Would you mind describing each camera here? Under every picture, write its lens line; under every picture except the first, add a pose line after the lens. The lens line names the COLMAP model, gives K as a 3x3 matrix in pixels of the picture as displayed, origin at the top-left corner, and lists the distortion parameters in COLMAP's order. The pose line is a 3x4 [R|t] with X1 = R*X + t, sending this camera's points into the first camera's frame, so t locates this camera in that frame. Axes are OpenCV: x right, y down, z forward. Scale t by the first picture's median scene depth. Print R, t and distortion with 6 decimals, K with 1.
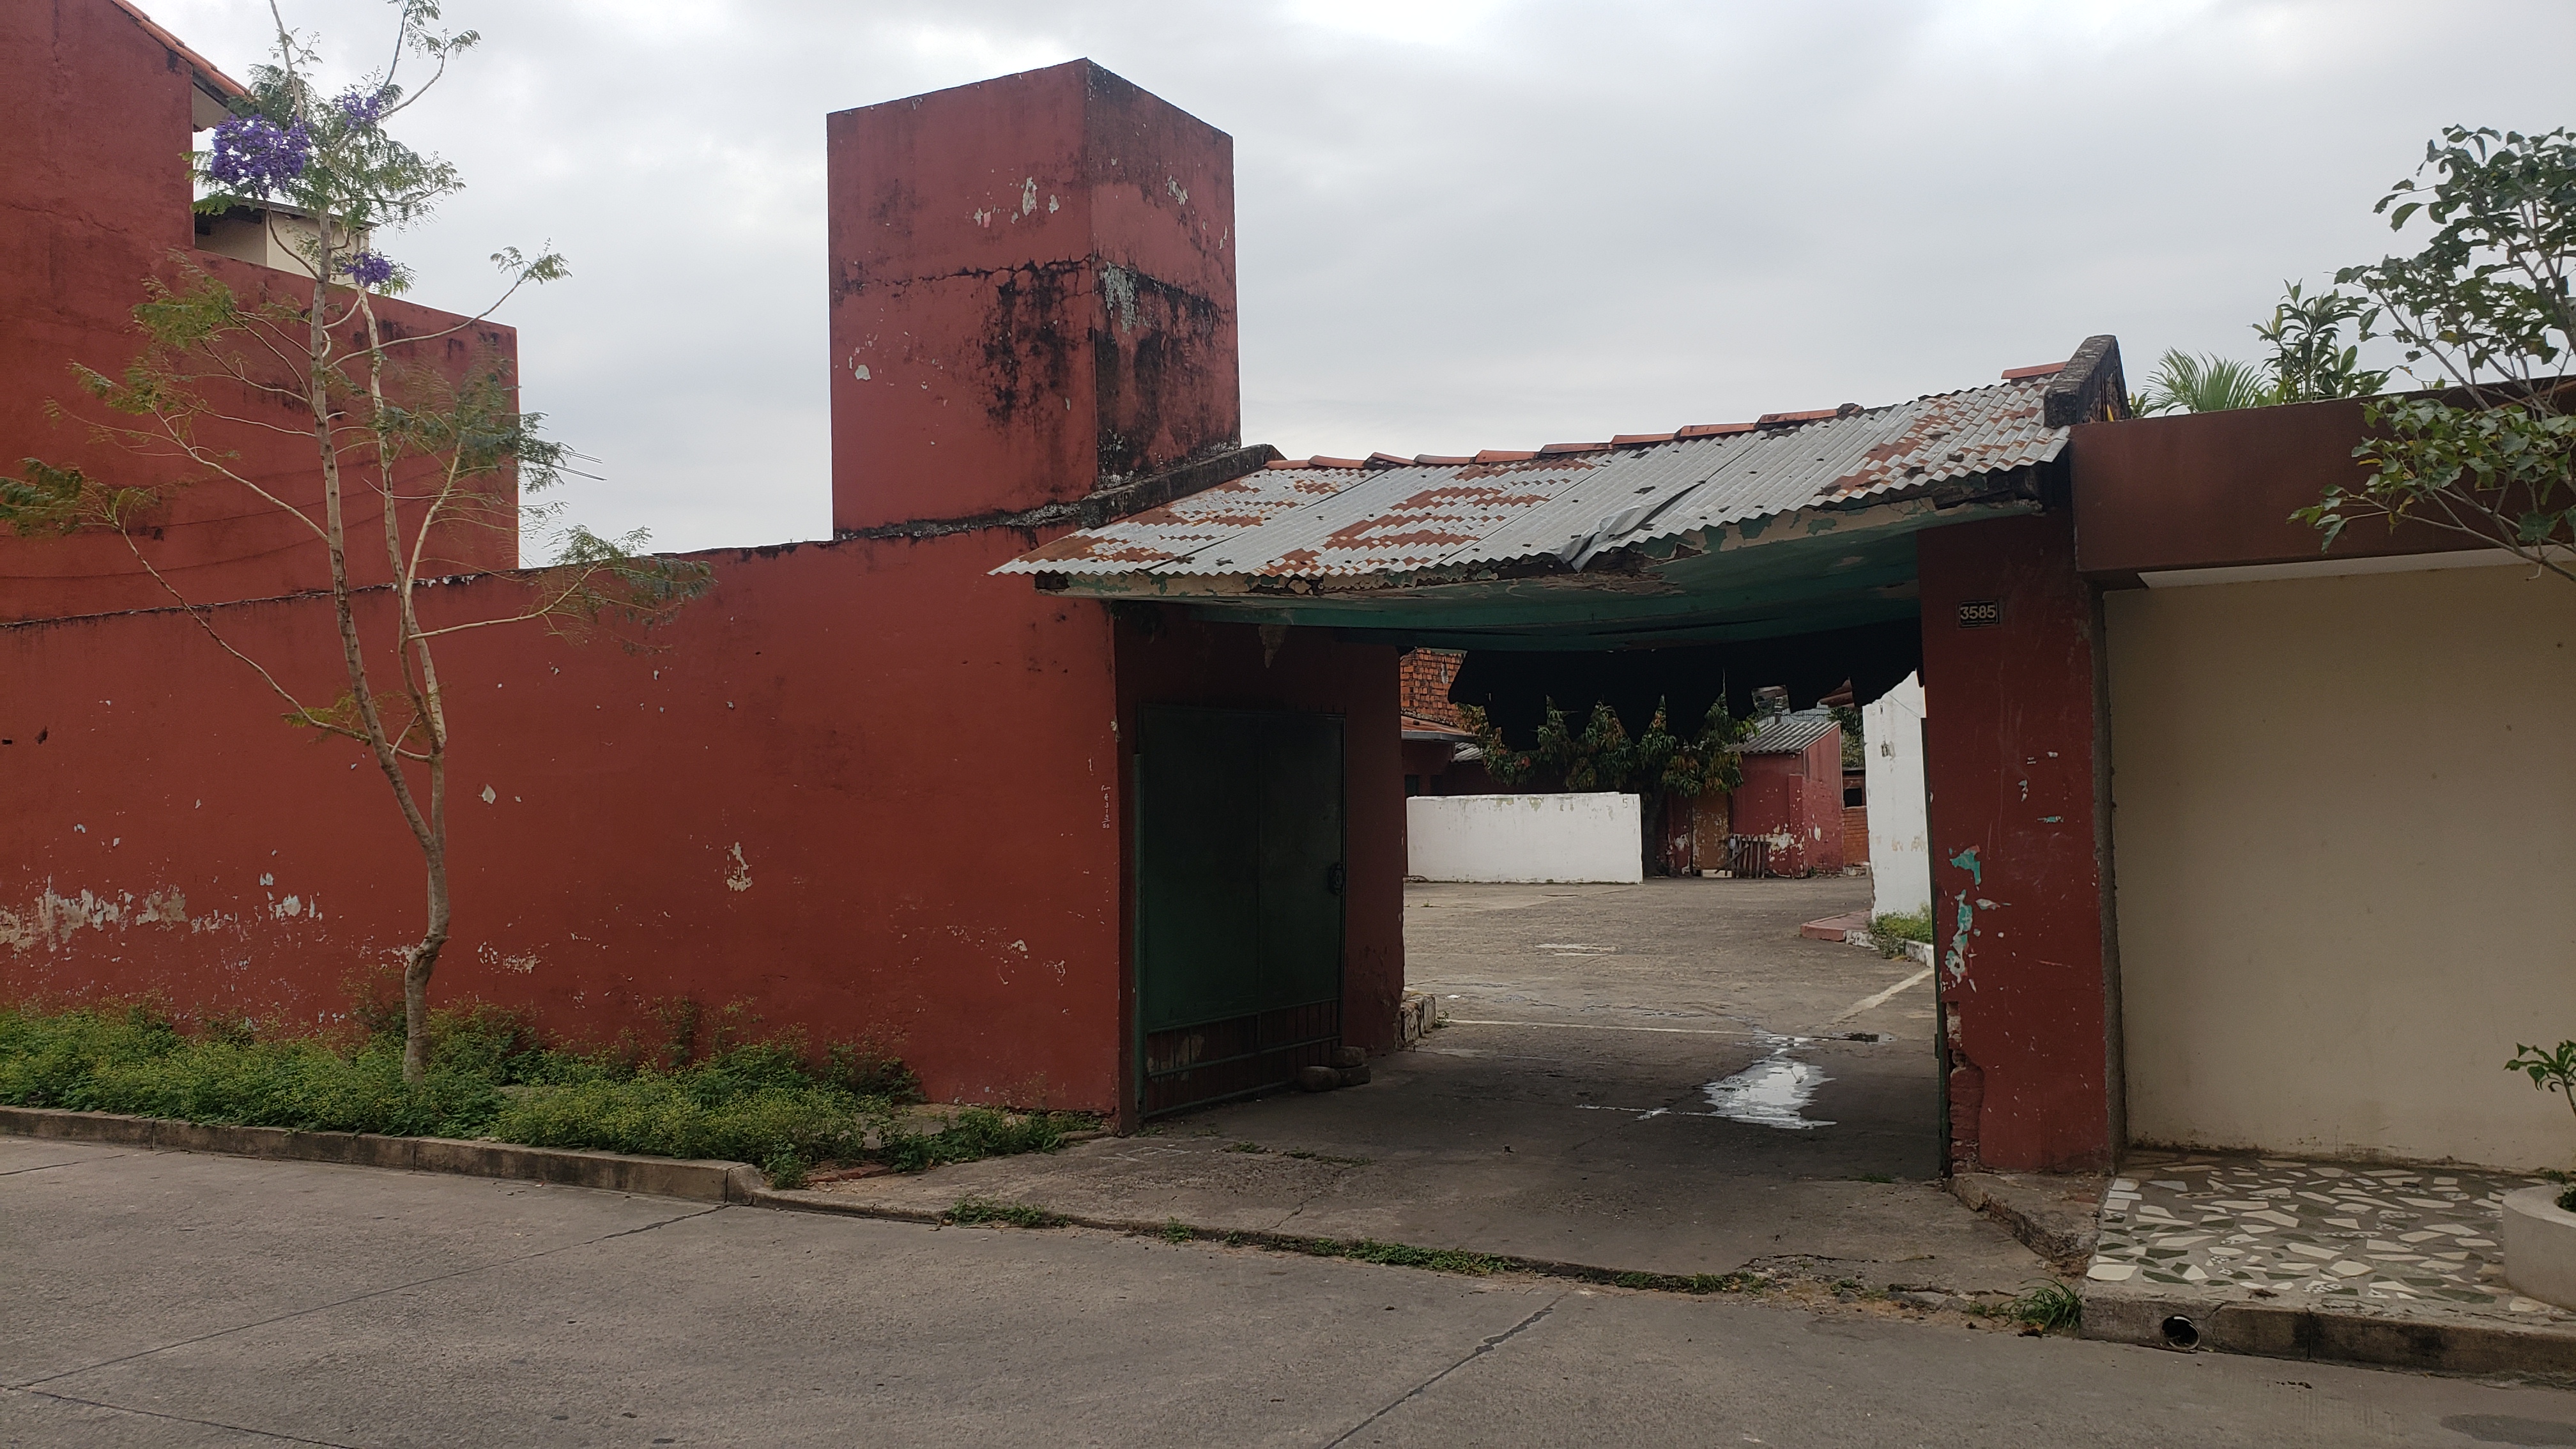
lens RADIAL K [[2006.1, 0, 1290.7], [0, 2006.1, 730.7], [0, 0, 1]] dist [0.011542, 0.006587]
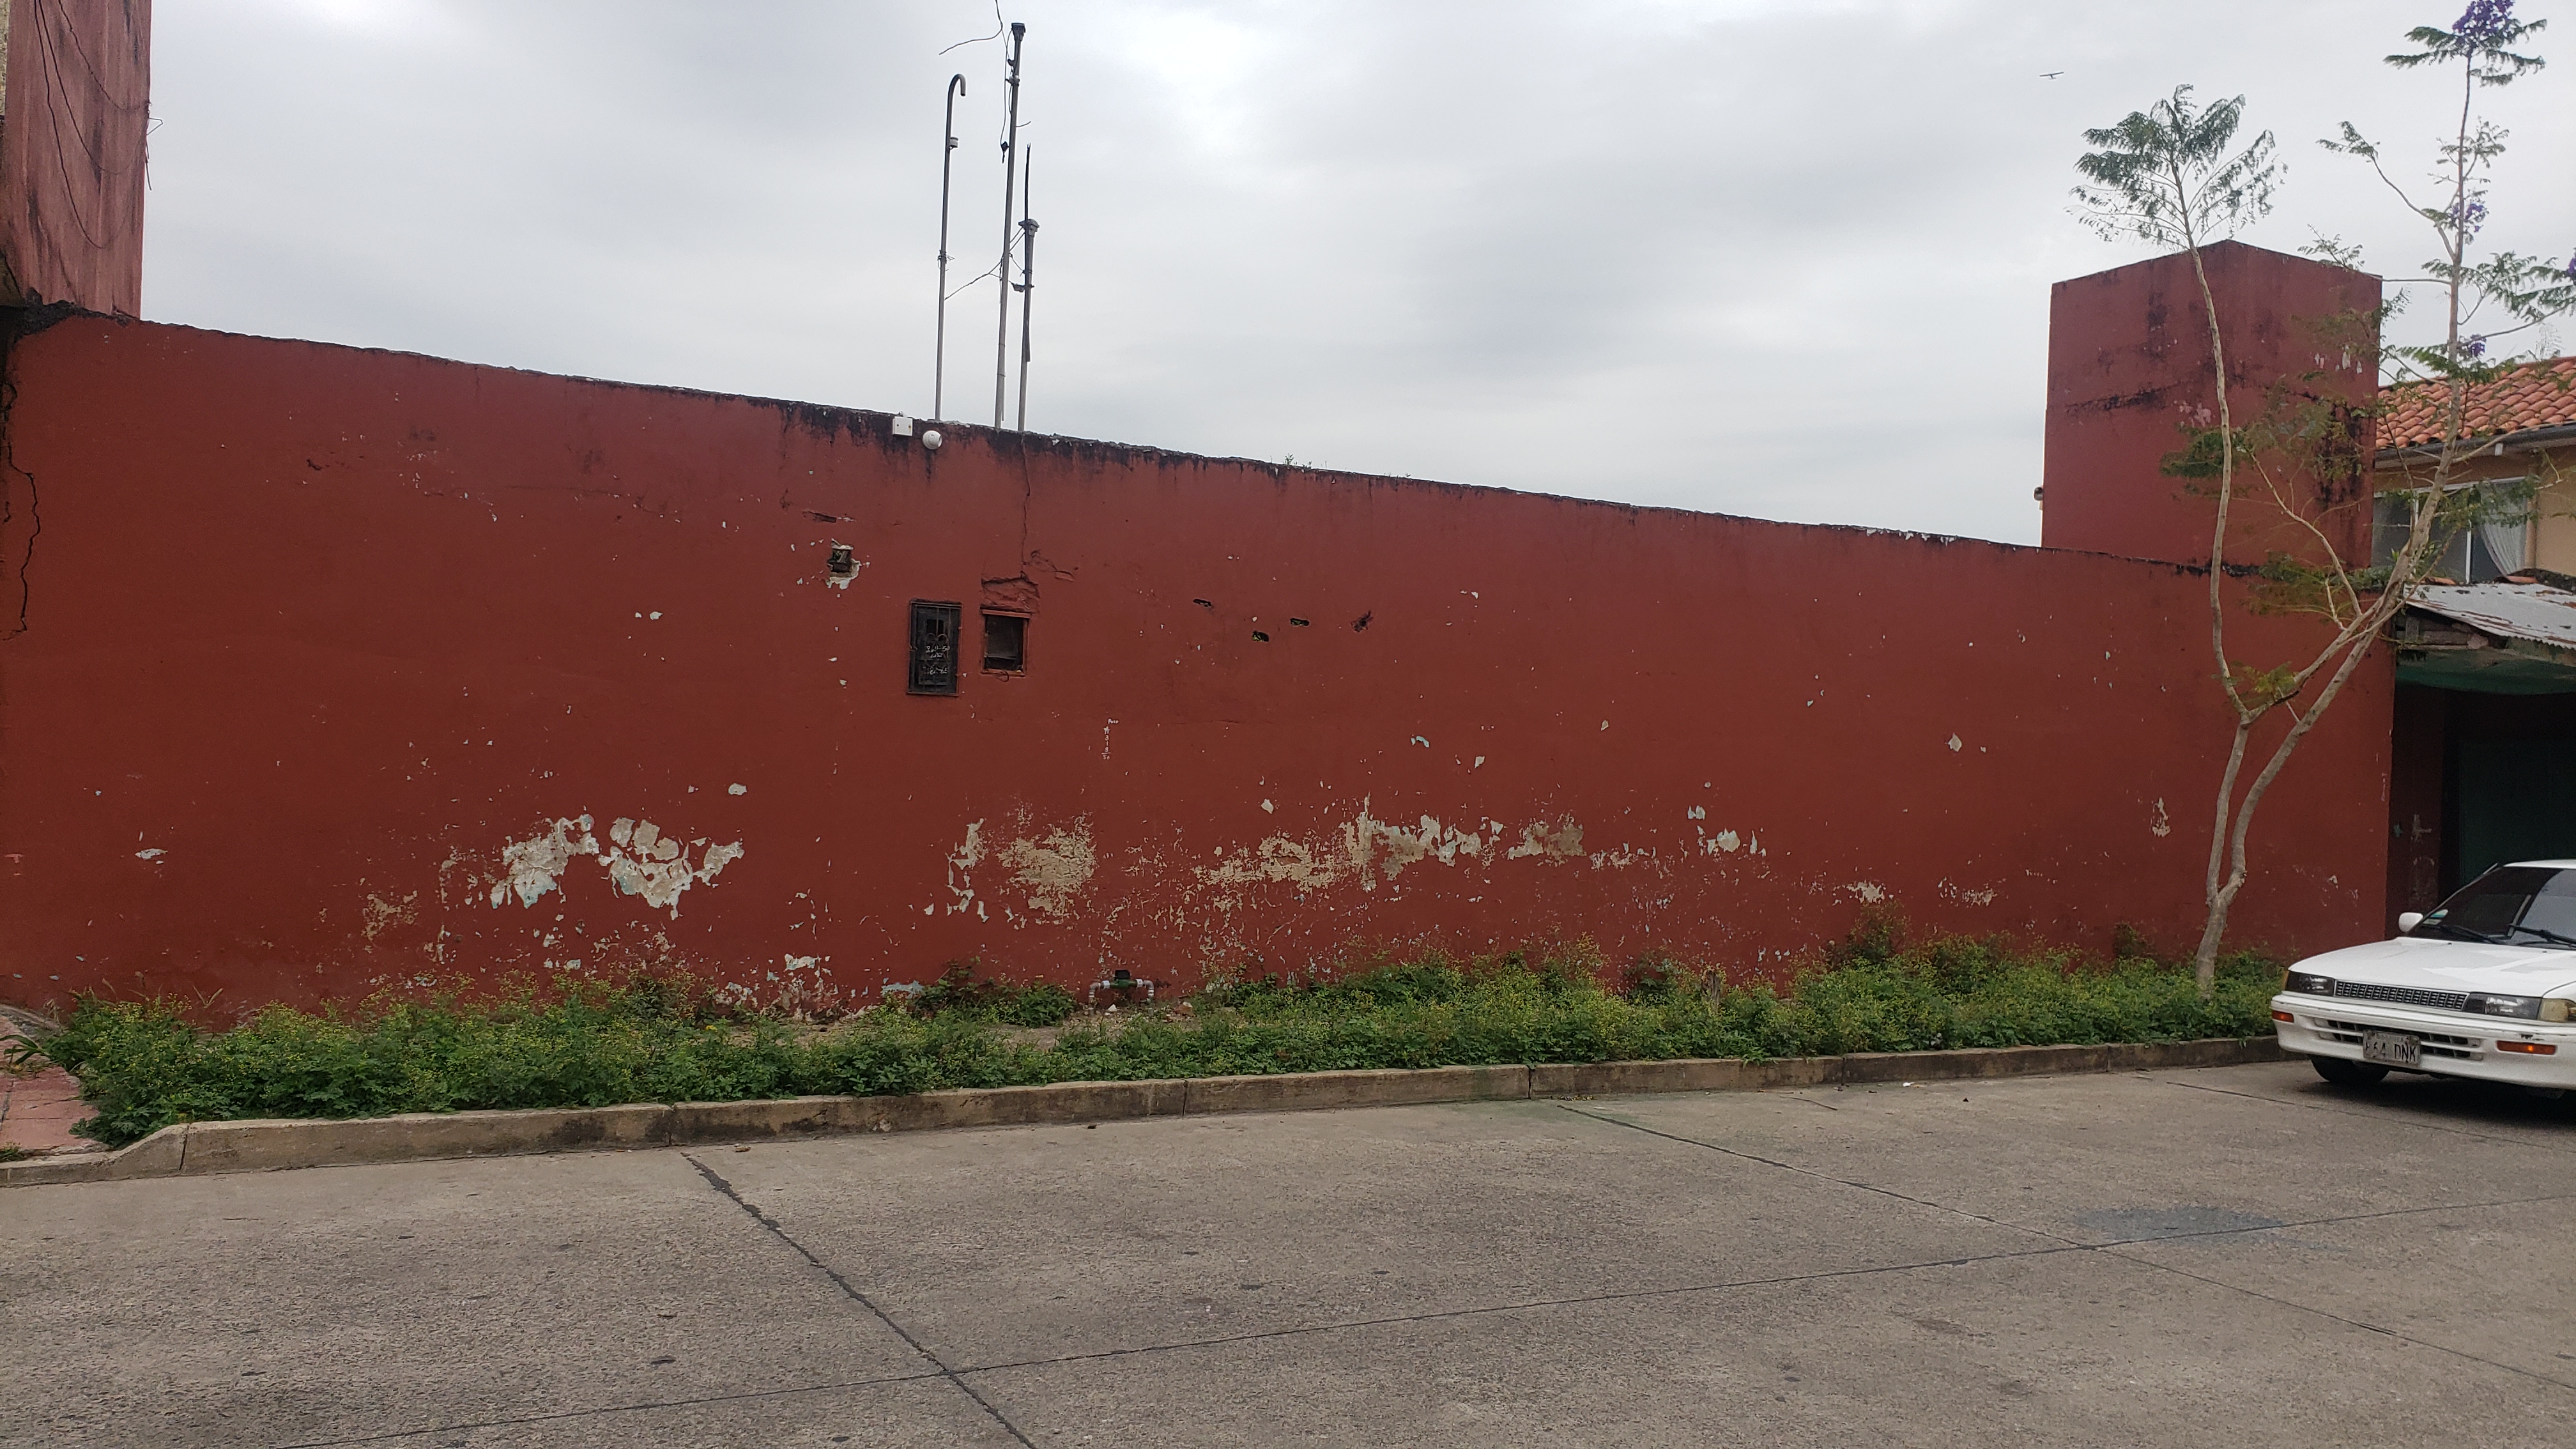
lens RADIAL K [[2006.1, 0, 1292.3], [0, 2006.1, 718.3], [0, 0, 1]] dist [0.011542, 0.006587]
pose [[0.587125, 0.061490, 0.807158, -1.352103], [-0.081629, 0.996526, -0.016540, 0.059732], [-0.805370, -0.056176, 0.590104, 0.587629]]
